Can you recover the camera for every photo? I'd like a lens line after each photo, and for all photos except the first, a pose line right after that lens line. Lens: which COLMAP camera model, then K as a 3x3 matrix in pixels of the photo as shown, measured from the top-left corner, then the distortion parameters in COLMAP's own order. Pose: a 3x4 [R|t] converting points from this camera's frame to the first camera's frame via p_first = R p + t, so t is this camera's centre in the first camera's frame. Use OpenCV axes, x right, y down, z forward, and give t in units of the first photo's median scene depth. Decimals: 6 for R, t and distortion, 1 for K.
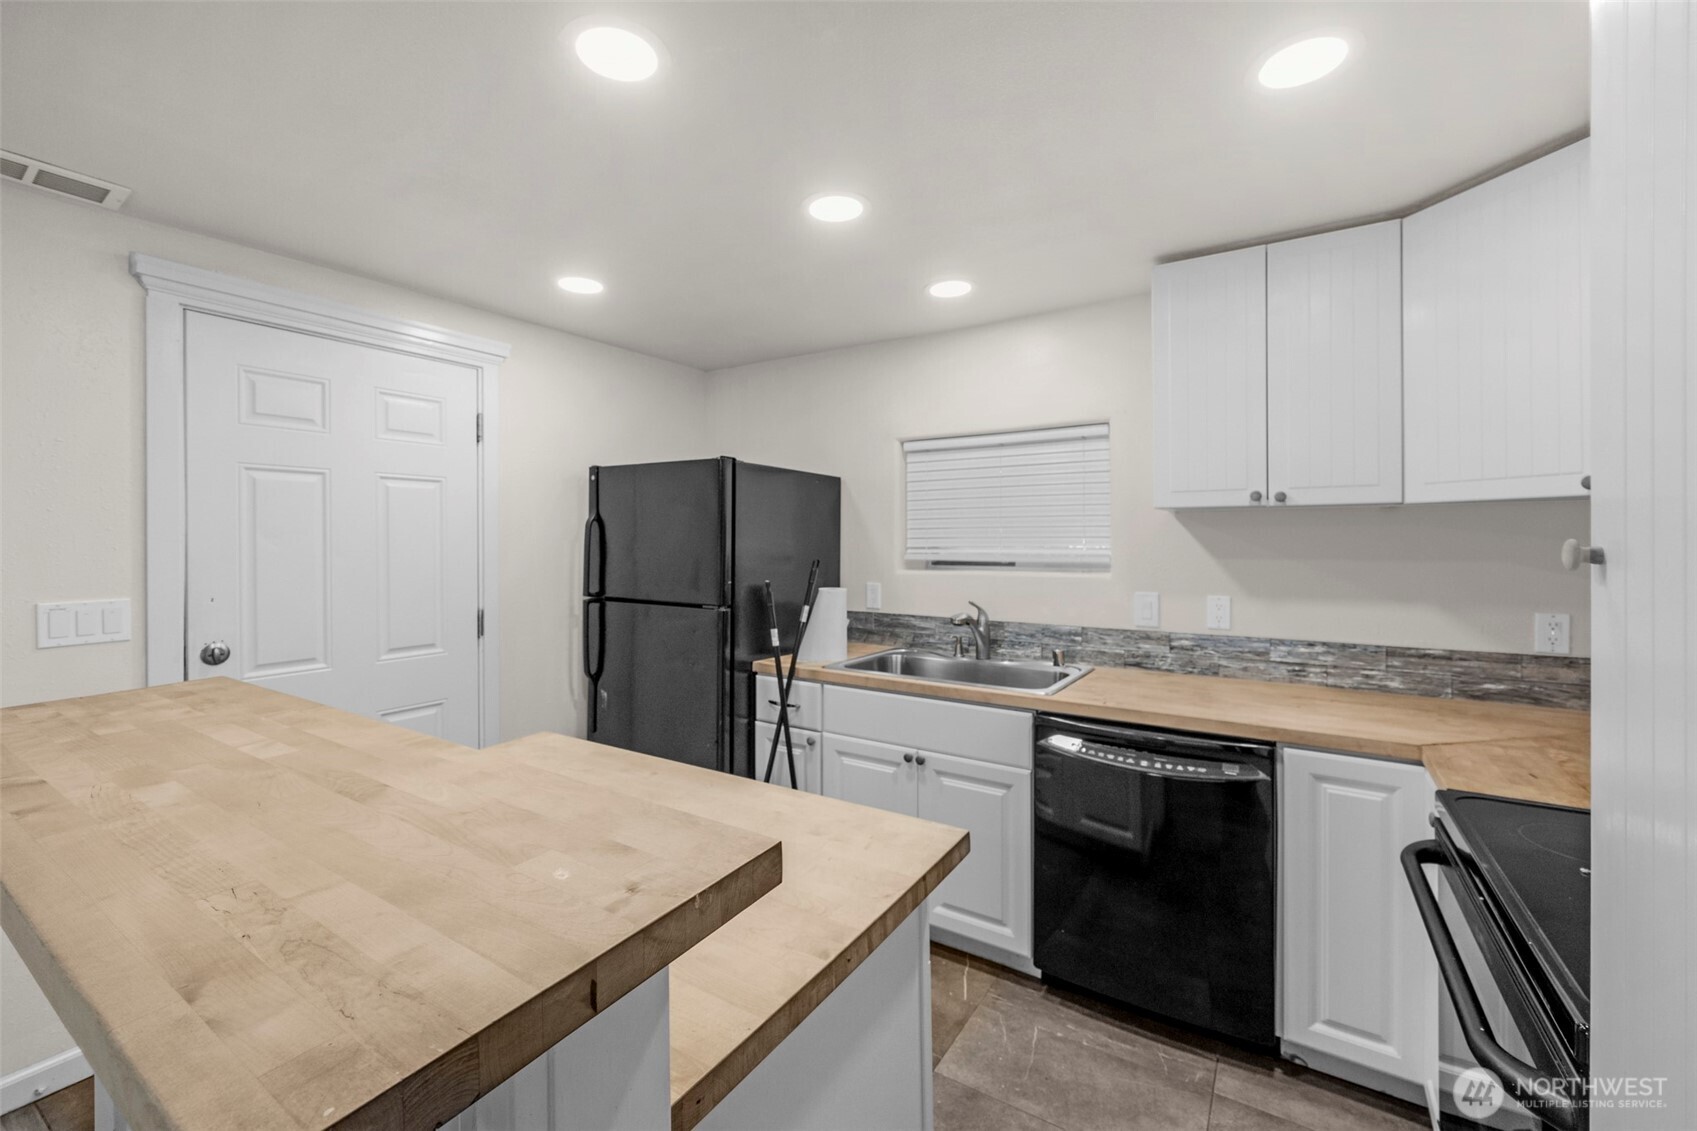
lens RADIAL K [[689.6, 0, 864.9], [0, 689.6, 540.0], [0, 0, 1]] dist [-0.000252, 0.000204]
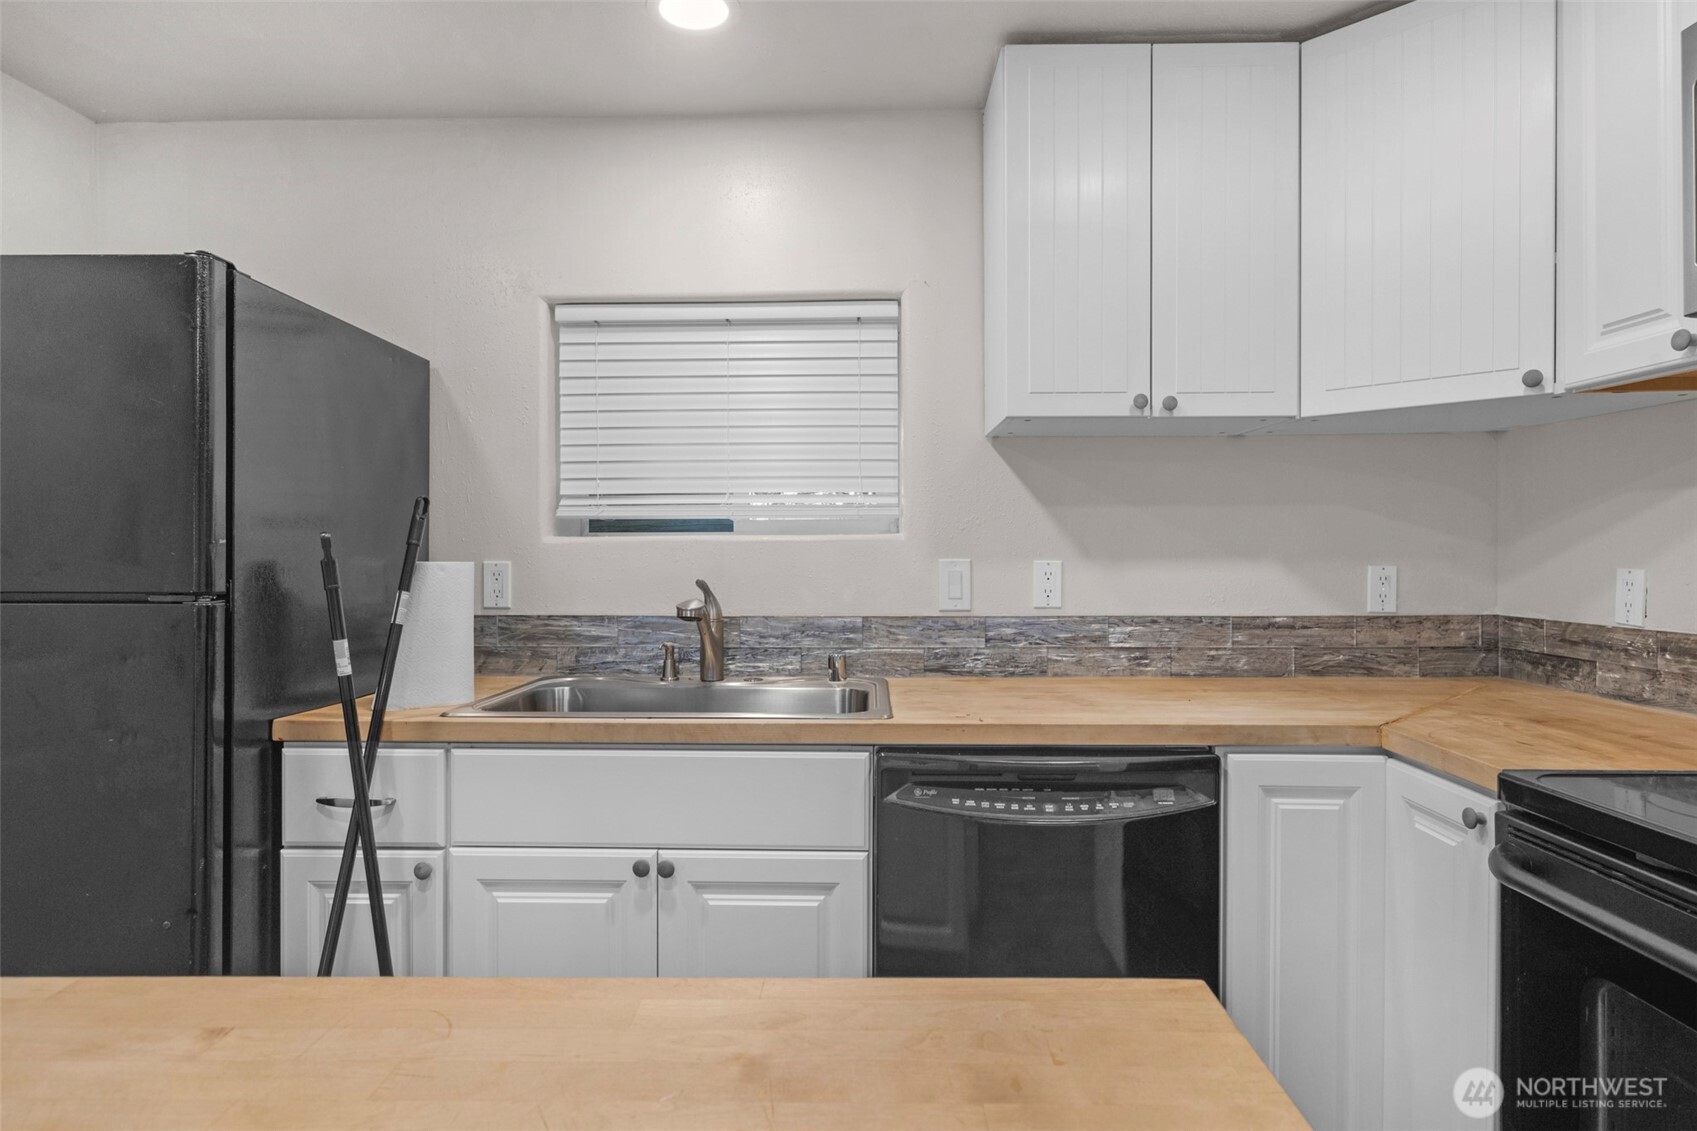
lens RADIAL K [[961.9, 0, 848.7], [0, 961.9, 536.0], [0, 0, 1]] dist [0.001641, -0.000425]
pose [[0.873565, -0.006393, 0.486665, -0.142982], [0.012932, 0.999866, -0.010077, 0.068111], [-0.486535, 0.015096, 0.873531, 0.263366]]
